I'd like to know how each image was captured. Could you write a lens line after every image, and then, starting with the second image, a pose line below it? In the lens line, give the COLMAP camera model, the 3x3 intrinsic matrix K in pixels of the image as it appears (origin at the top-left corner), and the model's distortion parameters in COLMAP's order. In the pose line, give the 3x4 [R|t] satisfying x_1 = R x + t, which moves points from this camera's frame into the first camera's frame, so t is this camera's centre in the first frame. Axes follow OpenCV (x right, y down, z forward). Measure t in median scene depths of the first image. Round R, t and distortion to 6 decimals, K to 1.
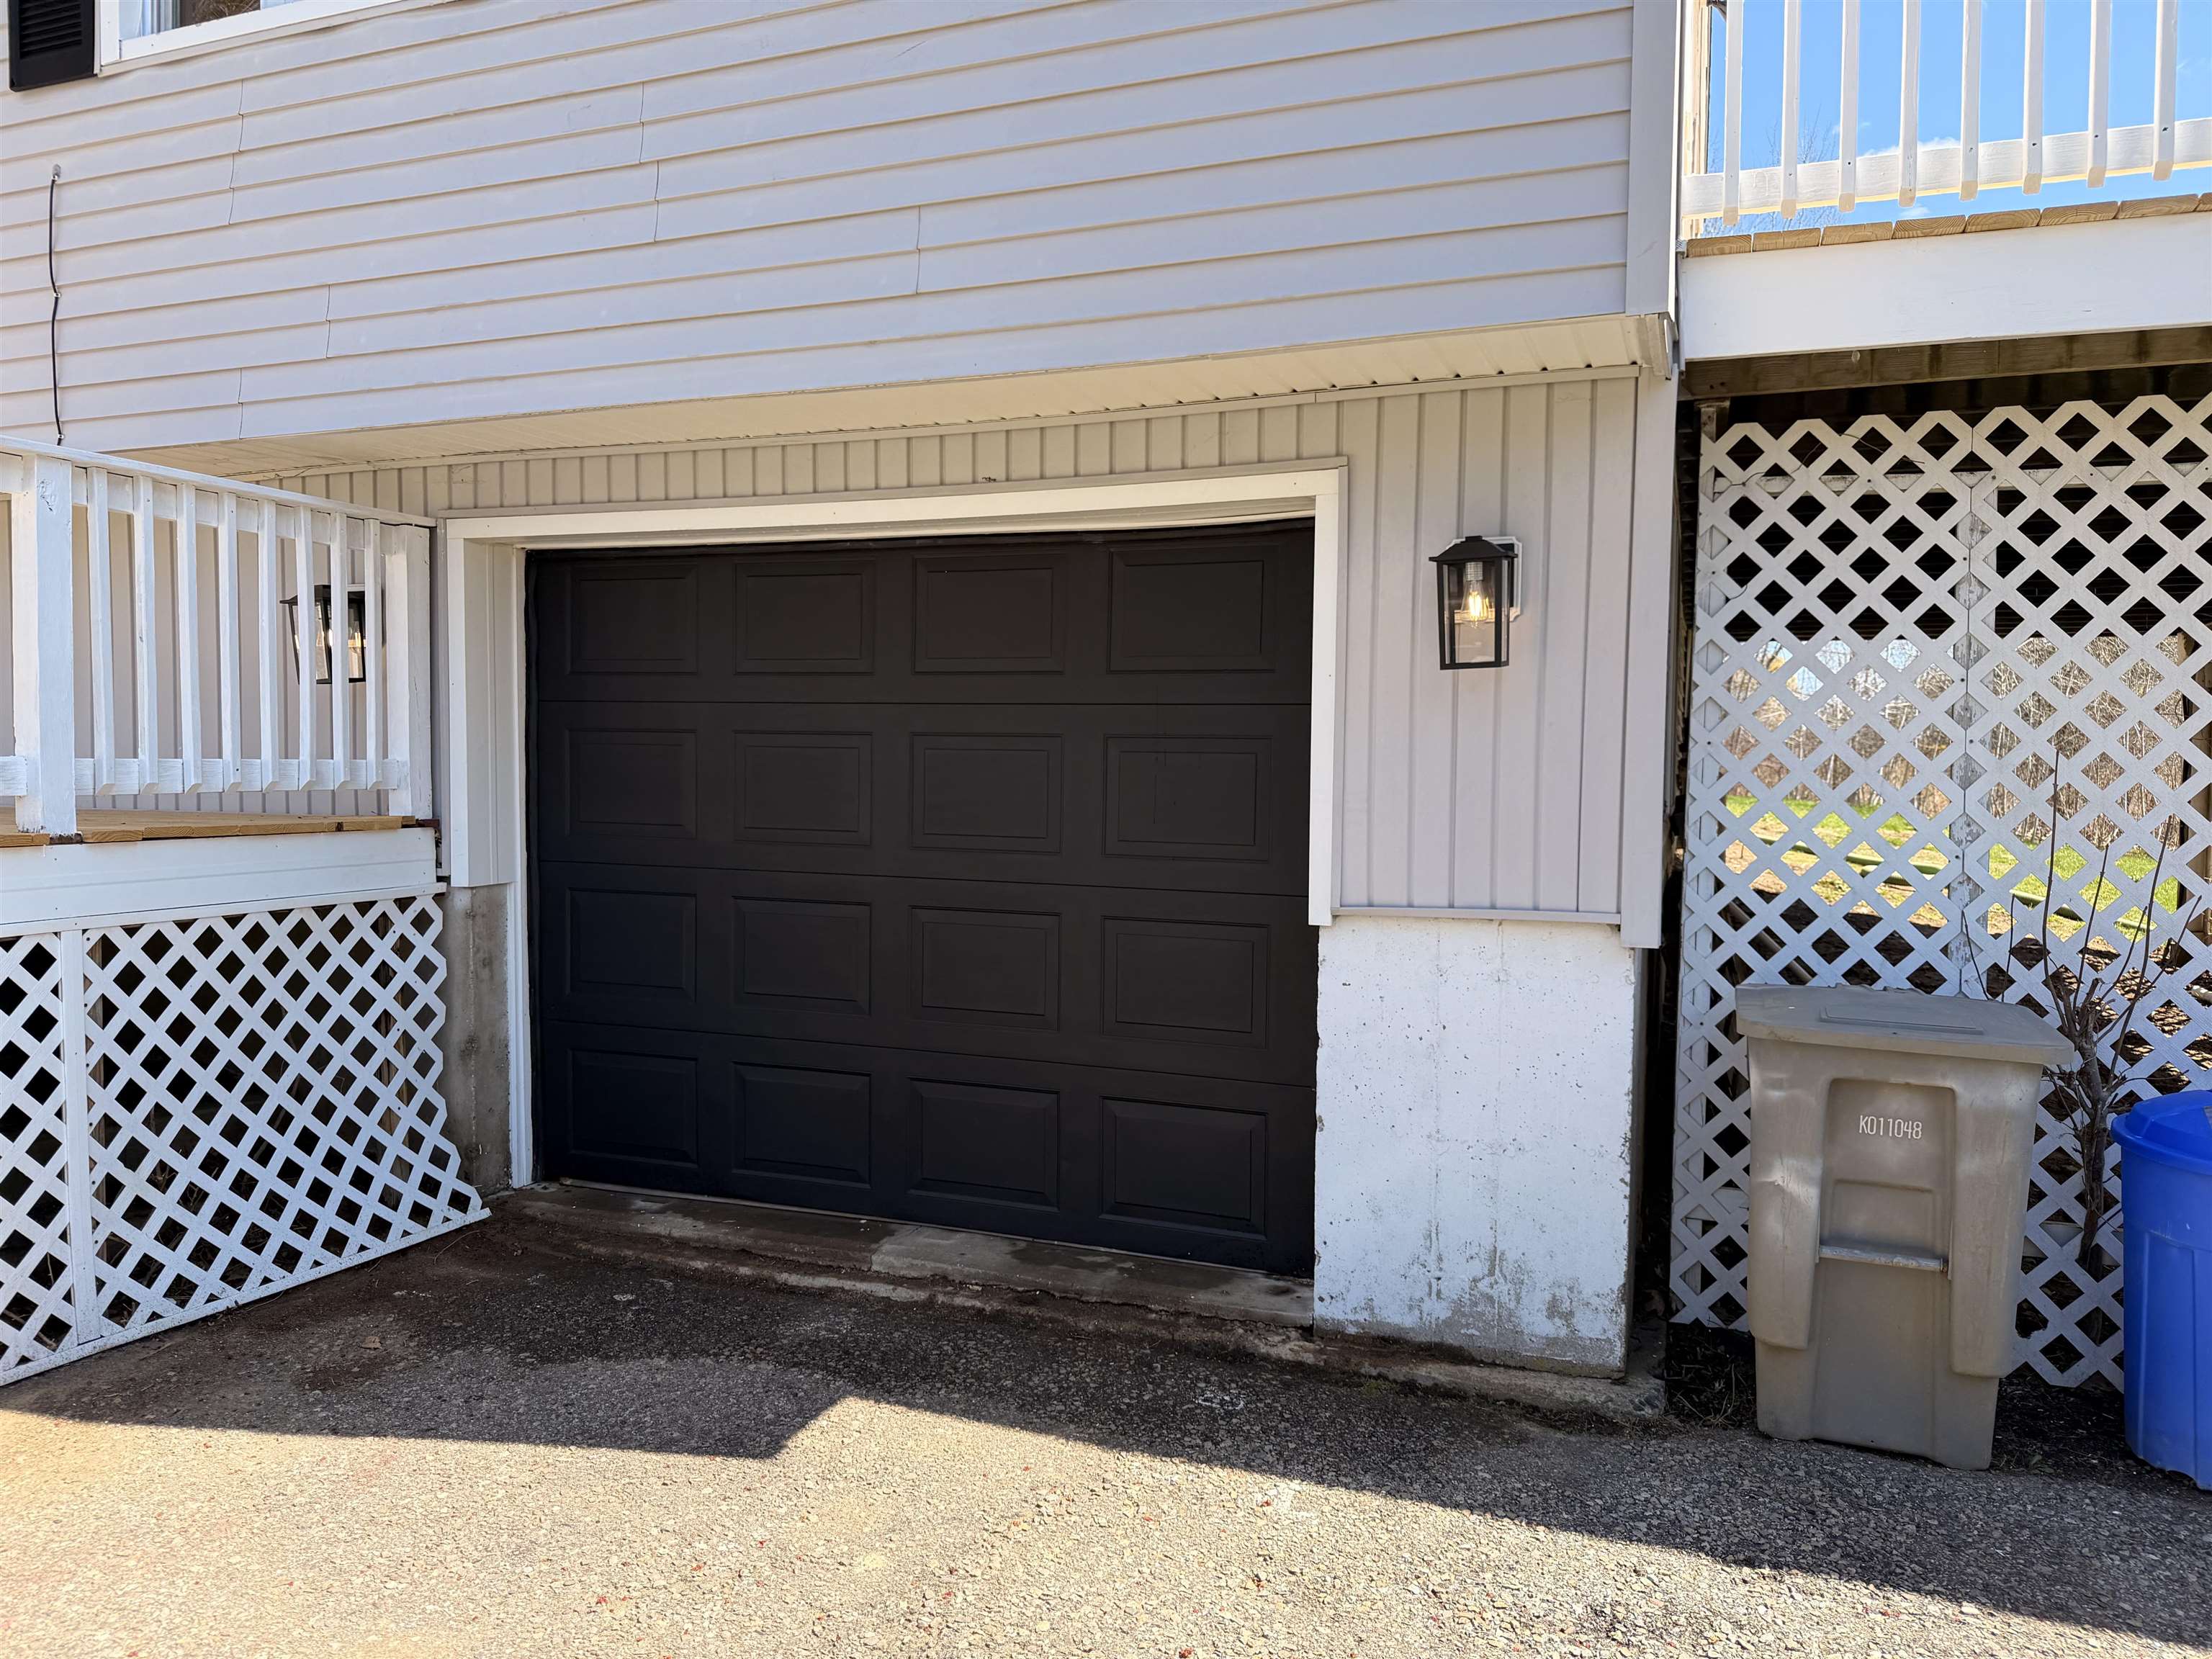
lens RADIAL K [[1552.7, 0, 1098.1], [0, 1552.7, 835.7], [0, 0, 1]] dist [-0.005017, -0.003542]
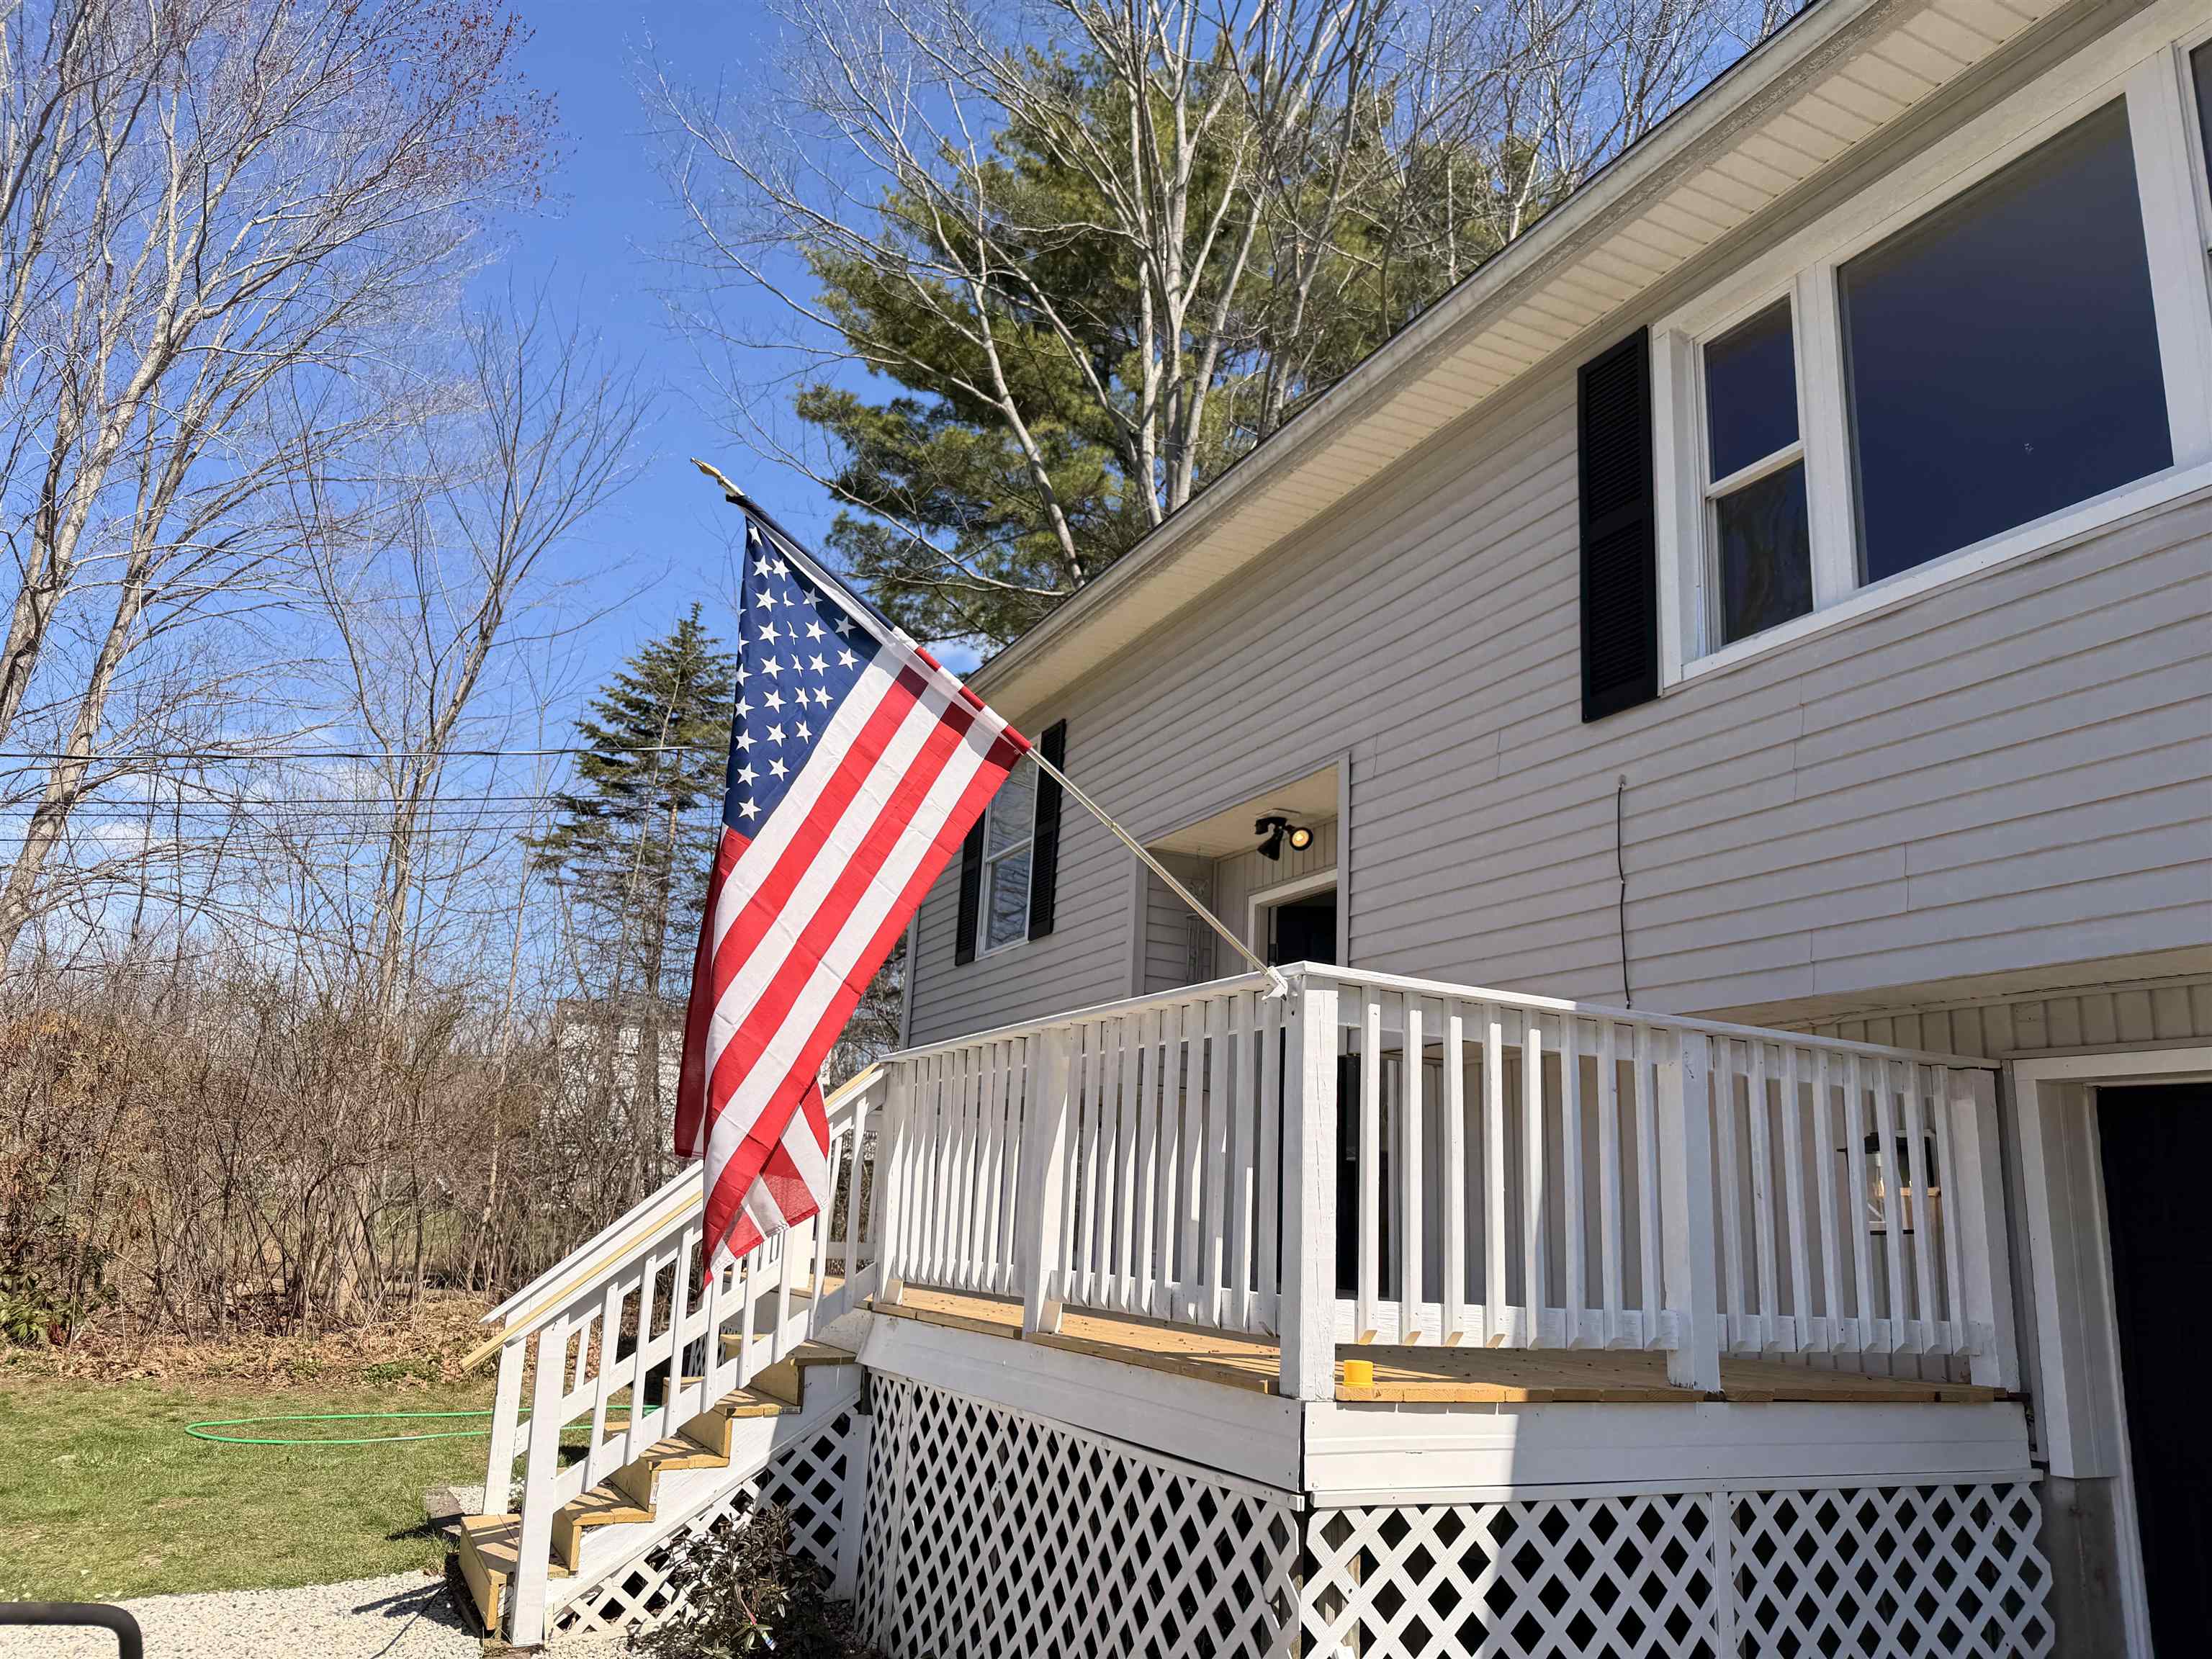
lens RADIAL K [[1552.7, 0, 1111.6], [0, 1552.7, 839.5], [0, 0, 1]] dist [-0.005017, -0.003542]
pose [[0.736244, -0.139752, -0.662128, -0.187061], [-0.075646, 0.955315, -0.285746, -0.021741], [0.672475, 0.260466, 0.692774, -0.063457]]
